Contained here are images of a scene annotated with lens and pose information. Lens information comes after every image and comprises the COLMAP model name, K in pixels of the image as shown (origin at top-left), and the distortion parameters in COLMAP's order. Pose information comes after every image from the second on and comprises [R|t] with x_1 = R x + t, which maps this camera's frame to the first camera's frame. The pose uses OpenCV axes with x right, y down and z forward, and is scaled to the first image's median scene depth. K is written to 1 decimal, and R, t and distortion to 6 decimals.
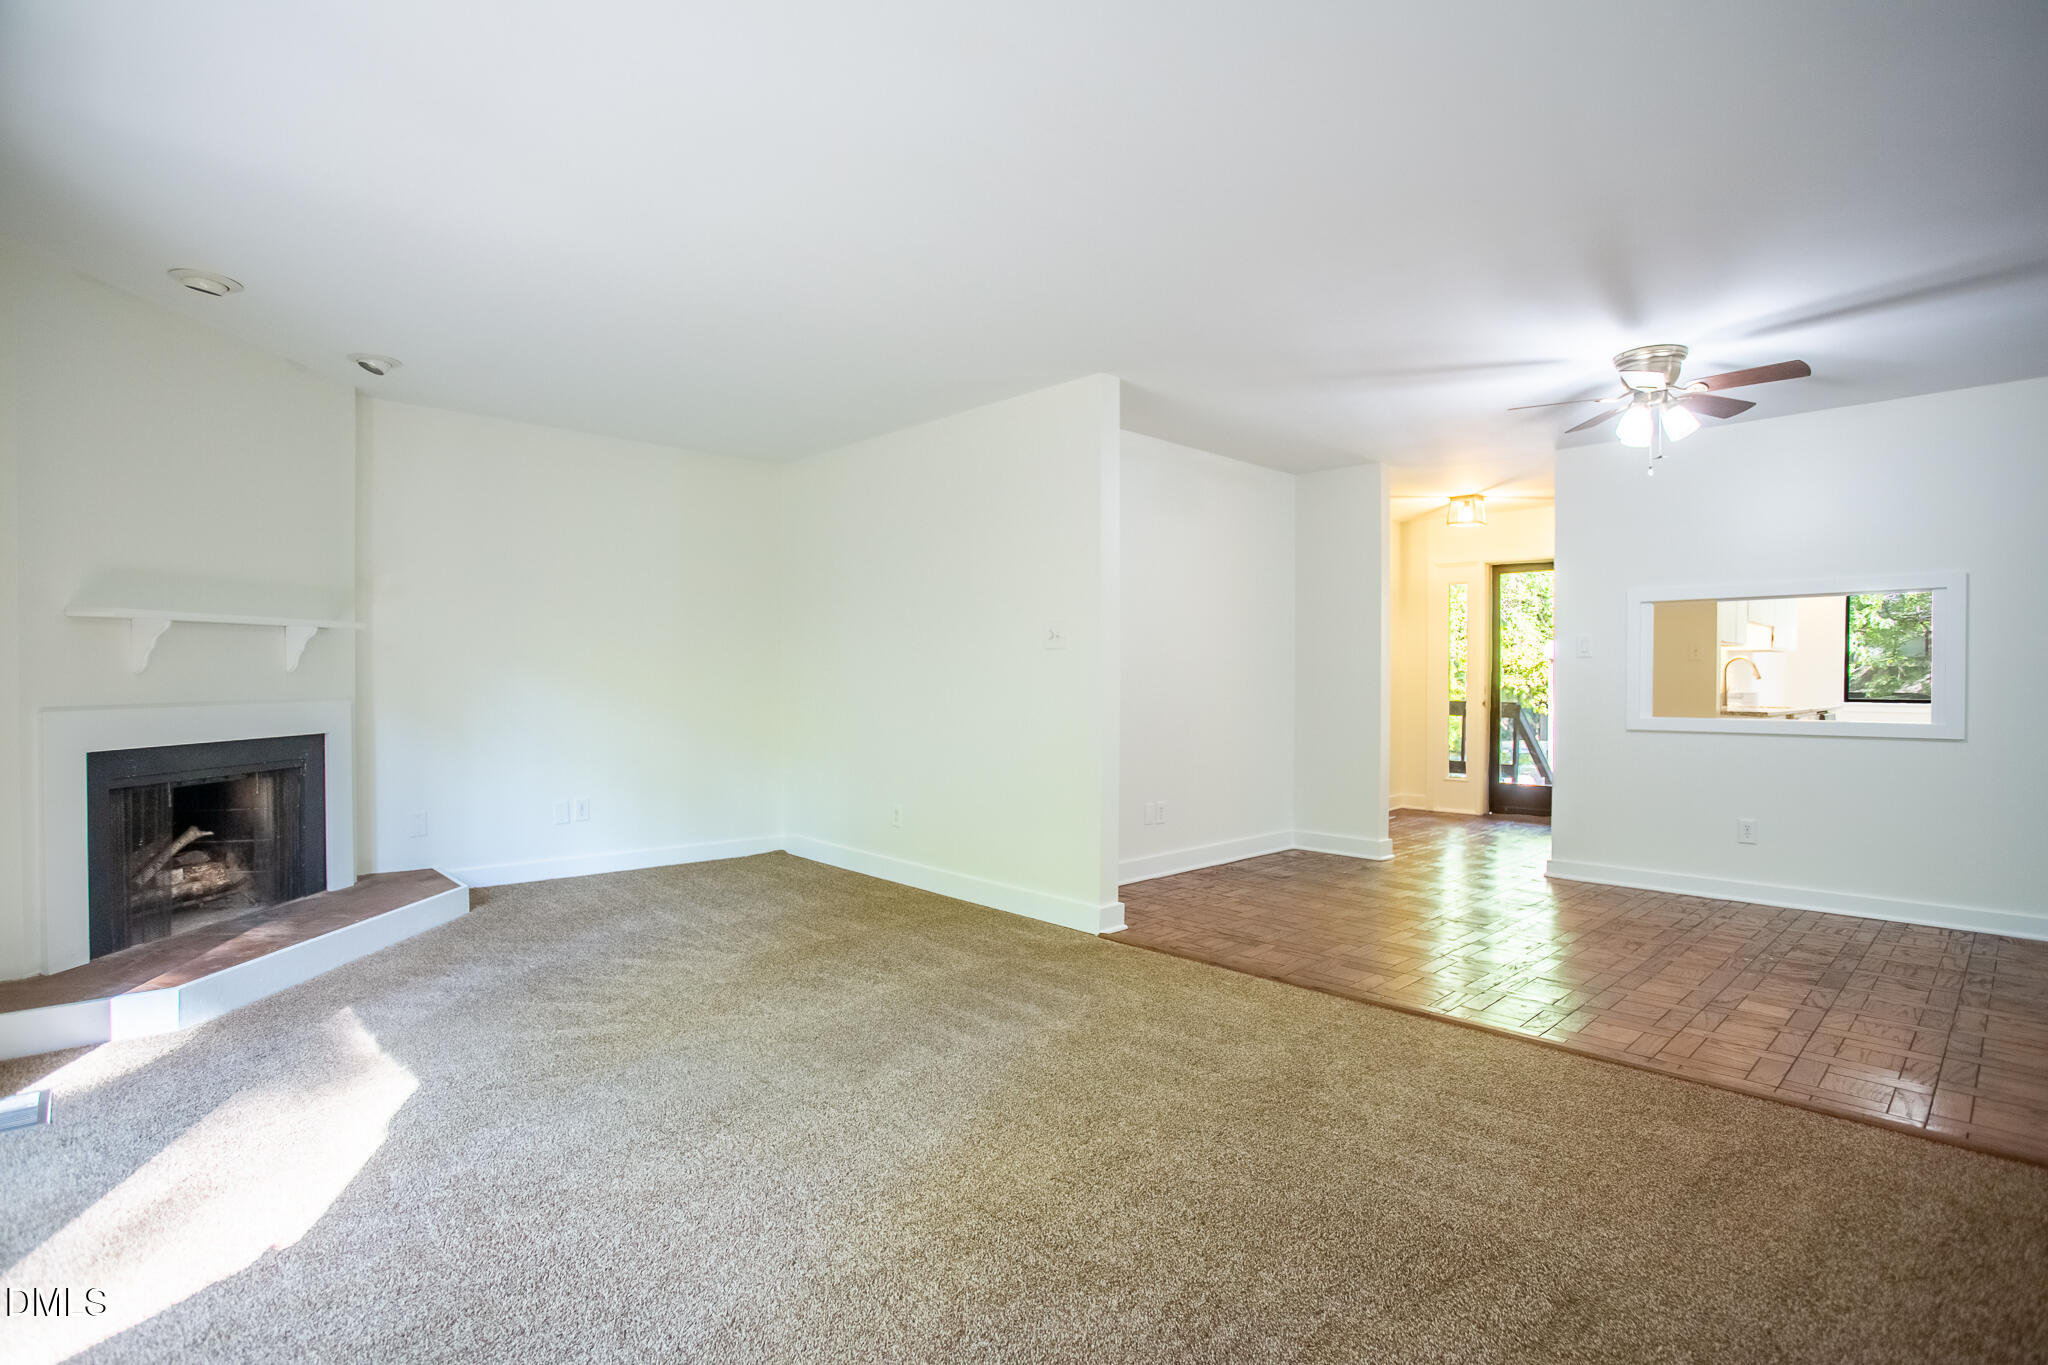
lens RADIAL K [[1001.6, 0, 1011.6], [0, 1001.6, 686.4], [0, 0, 1]] dist [-0.035923, 0.001381]
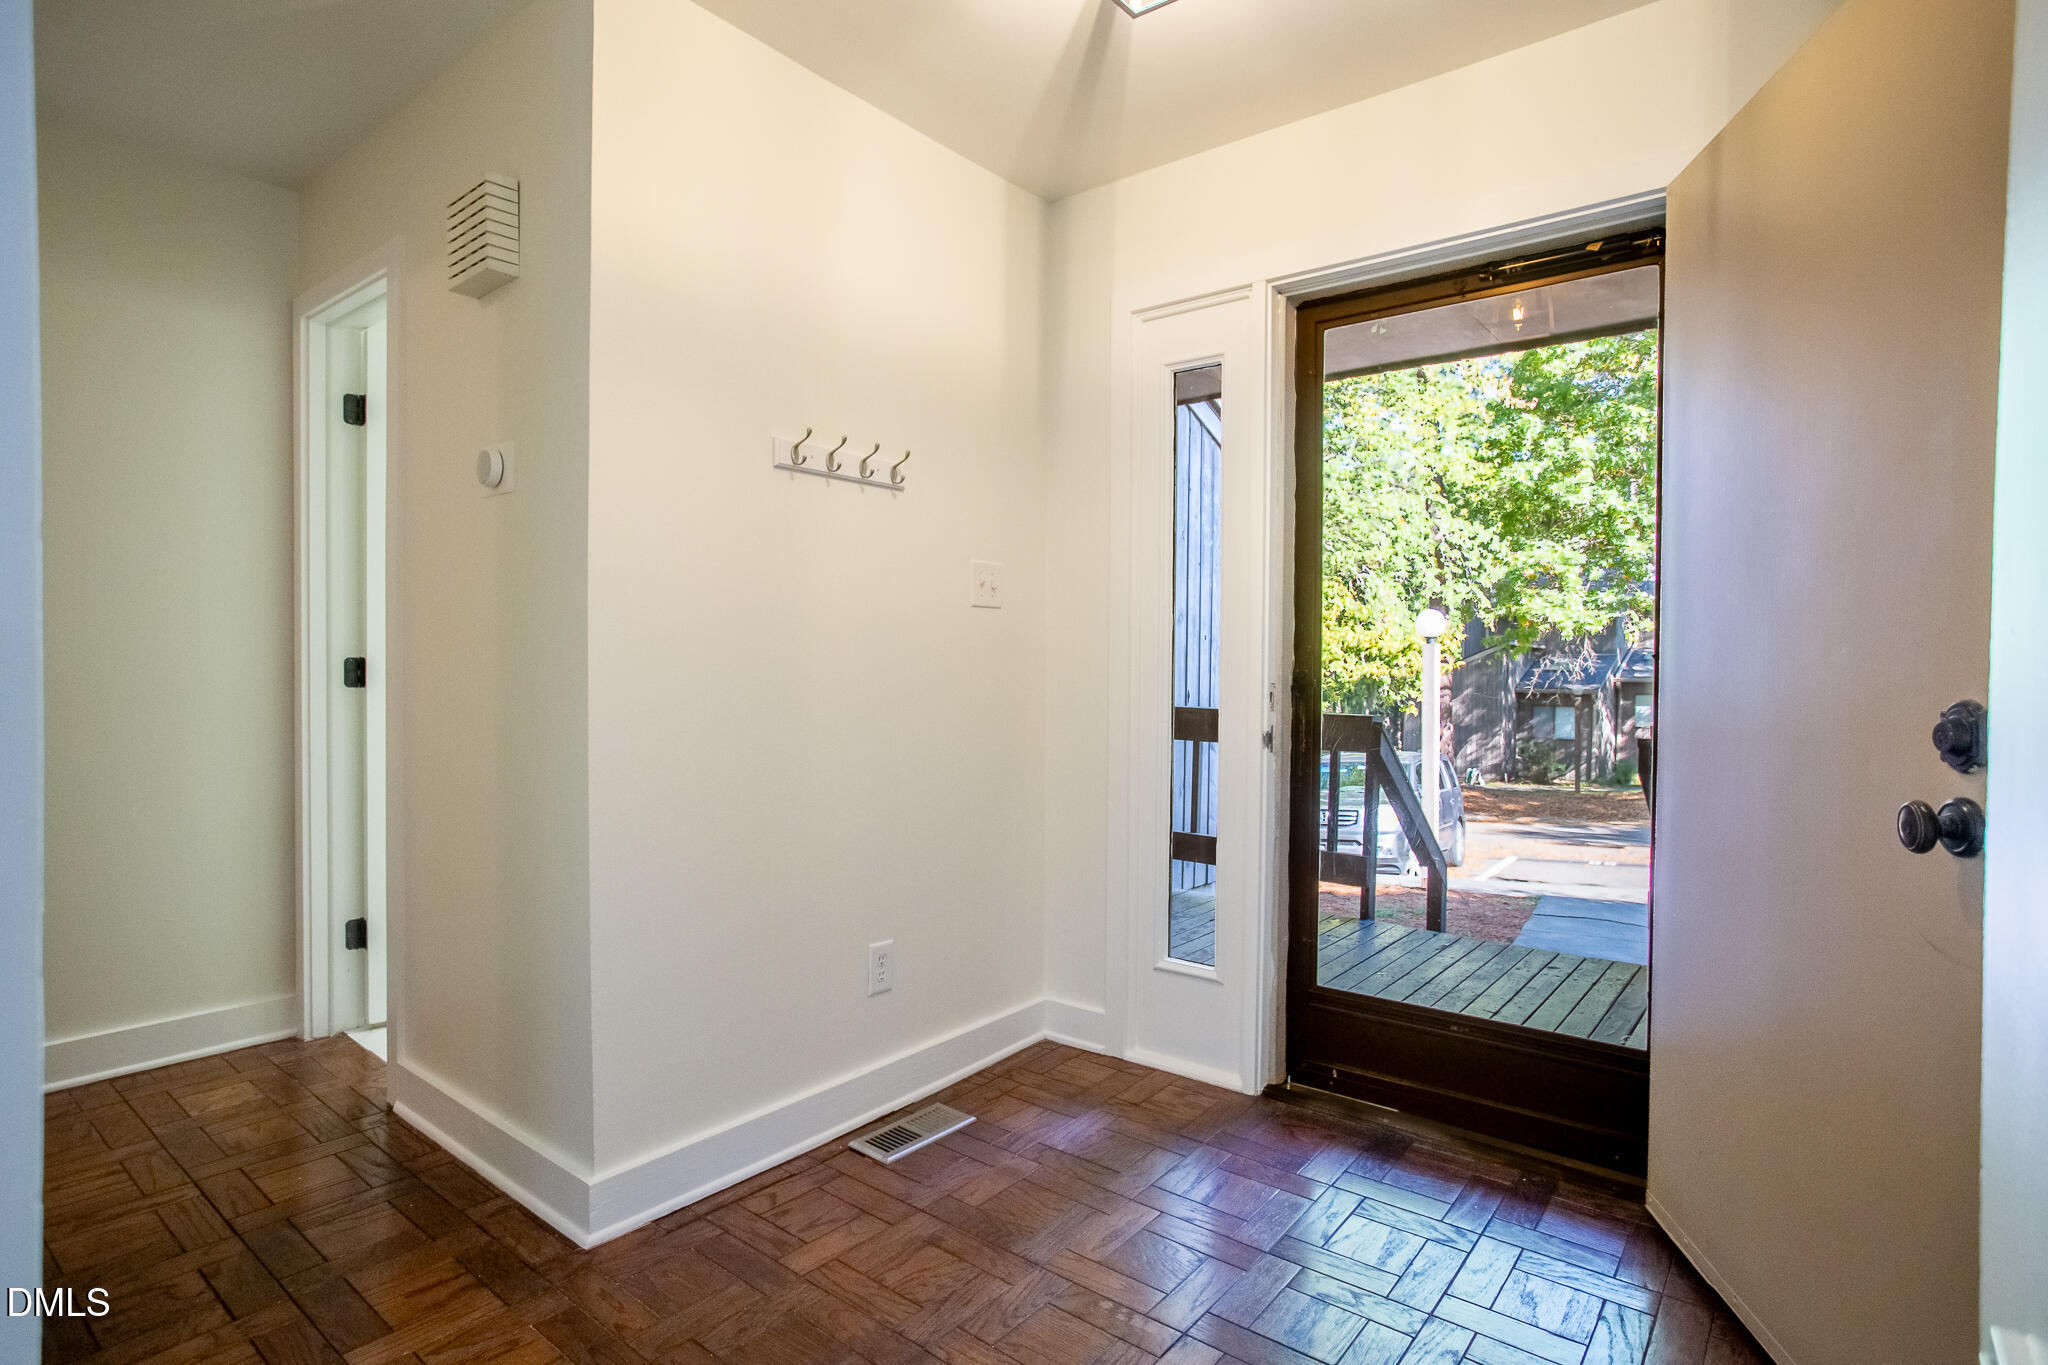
lens RADIAL K [[1001.6, 0, 1011.6], [0, 1001.6, 686.4], [0, 0, 1]] dist [-0.035923, 0.001381]
pose [[0.993014, -0.002701, 0.117969, 0.294051], [0.001734, 0.999964, 0.008298, -0.000329], [-0.117987, -0.008035, 0.992983, 0.574866]]
